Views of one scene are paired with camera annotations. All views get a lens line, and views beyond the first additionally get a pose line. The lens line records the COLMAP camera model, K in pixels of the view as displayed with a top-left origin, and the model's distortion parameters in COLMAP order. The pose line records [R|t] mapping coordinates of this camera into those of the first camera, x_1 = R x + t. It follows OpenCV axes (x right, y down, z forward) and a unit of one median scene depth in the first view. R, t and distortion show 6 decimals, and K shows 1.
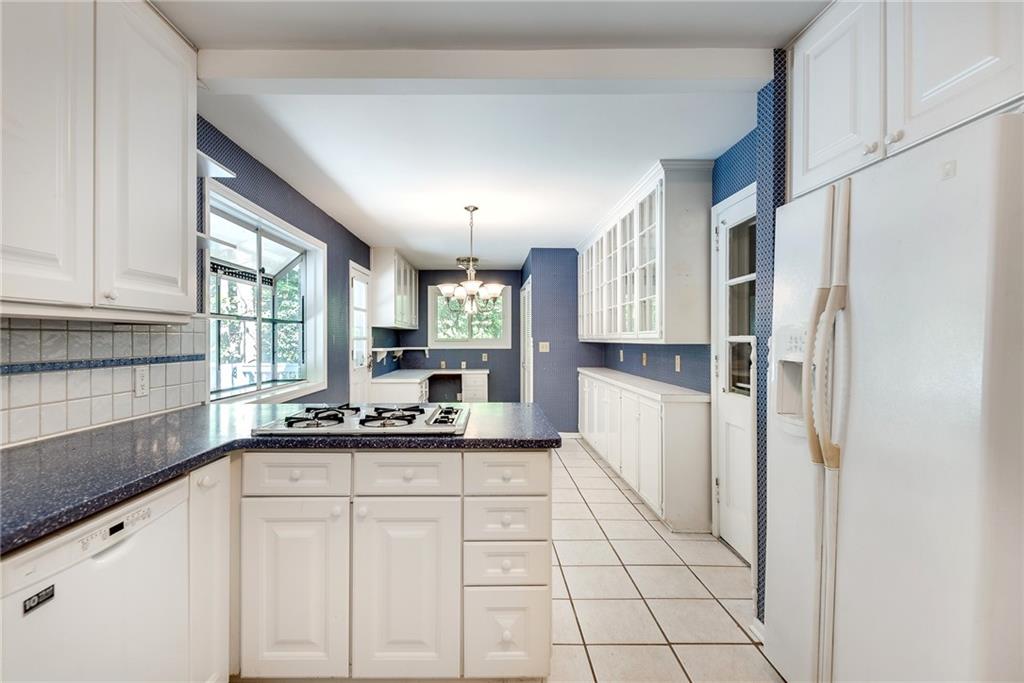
lens RADIAL K [[502.7, 0, 494.1], [0, 502.7, 334.7], [0, 0, 1]] dist [-0.000649, -0.000738]
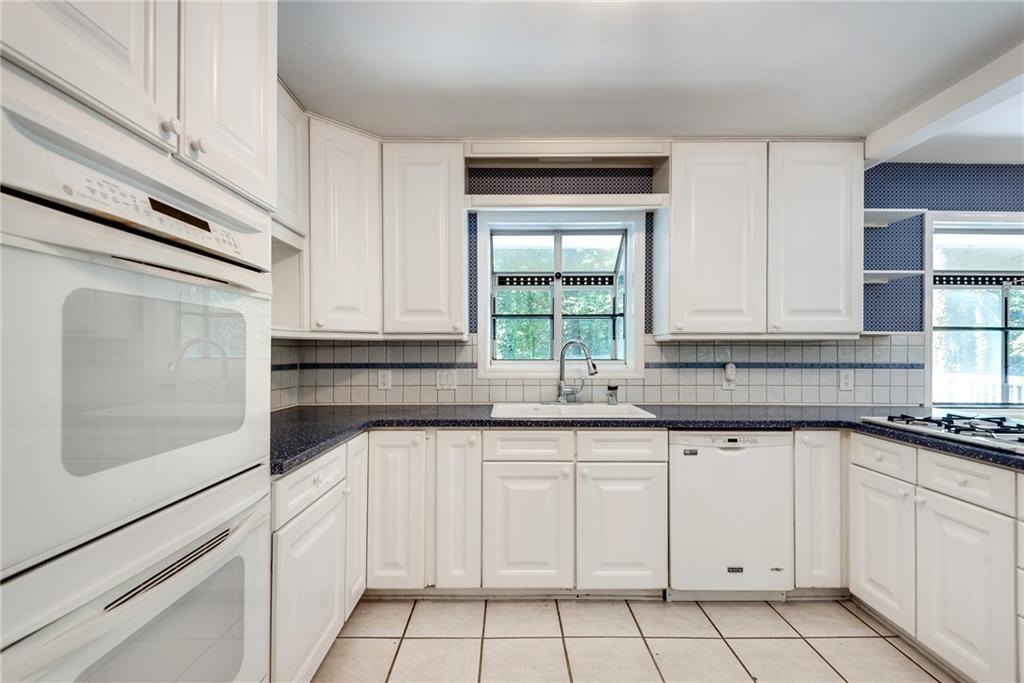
lens RADIAL K [[469.0, 0, 512.0], [0, 469.0, 341.5], [0, 0, 1]] dist [0.027420, -0.000465]
pose [[-0.000756, -0.014706, -0.999892, 0.406071], [0.004965, 0.999879, -0.014709, -0.001297], [0.999987, -0.004976, -0.000683, 0.026616]]
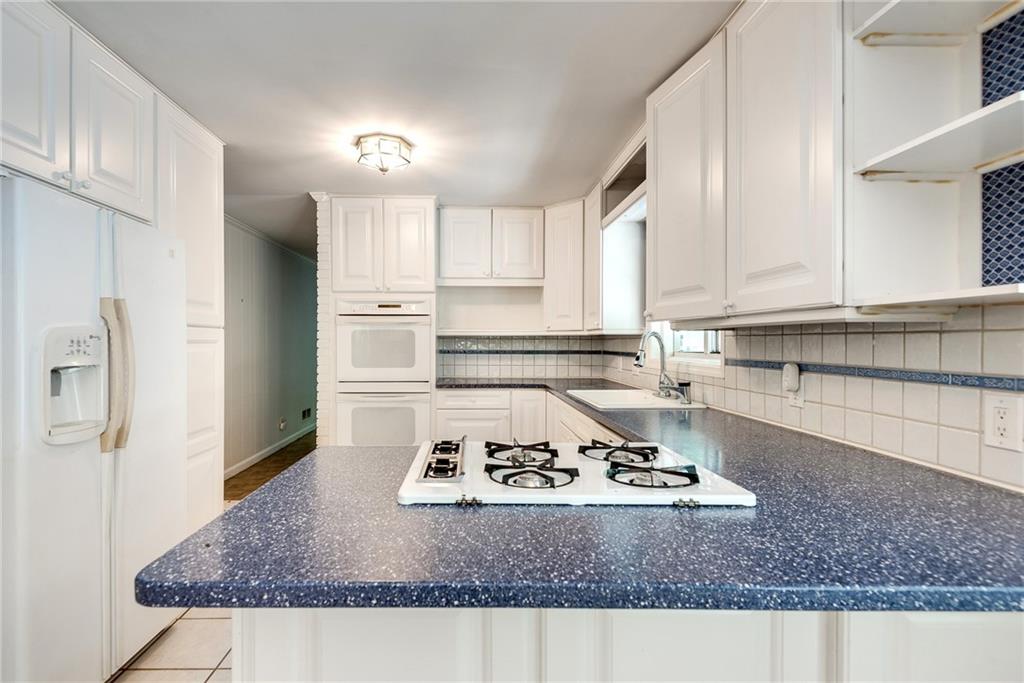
lens RADIAL K [[477.1, 0, 484.4], [0, 477.1, 345.0], [0, 0, 1]] dist [0.032993, -0.012093]
pose [[-0.999828, 0.000380, -0.018558, -0.078318], [0.000354, 0.999999, 0.001412, 0.005869], [0.018559, 0.001405, -0.999827, 0.930582]]
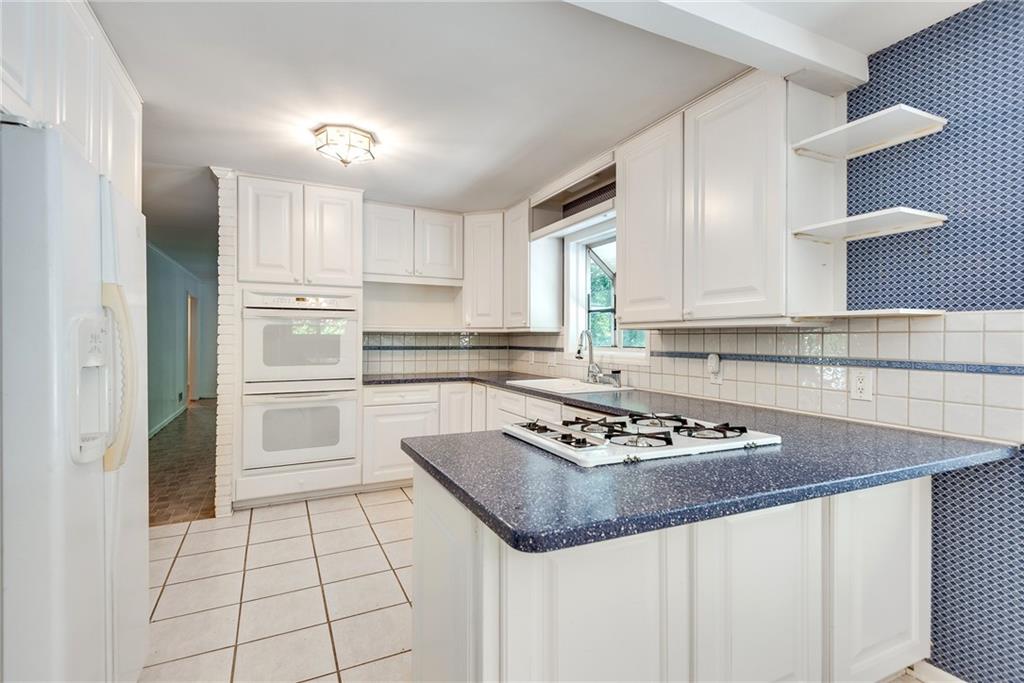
lens RADIAL K [[469.0, 0, 512.0], [0, 469.0, 341.5], [0, 0, 1]] dist [0.027420, -0.000465]
pose [[-0.902570, 0.001297, -0.430541, 0.179820], [0.000222, 0.999997, 0.002547, 0.005430], [0.430543, 0.002203, -0.902568, 0.939396]]
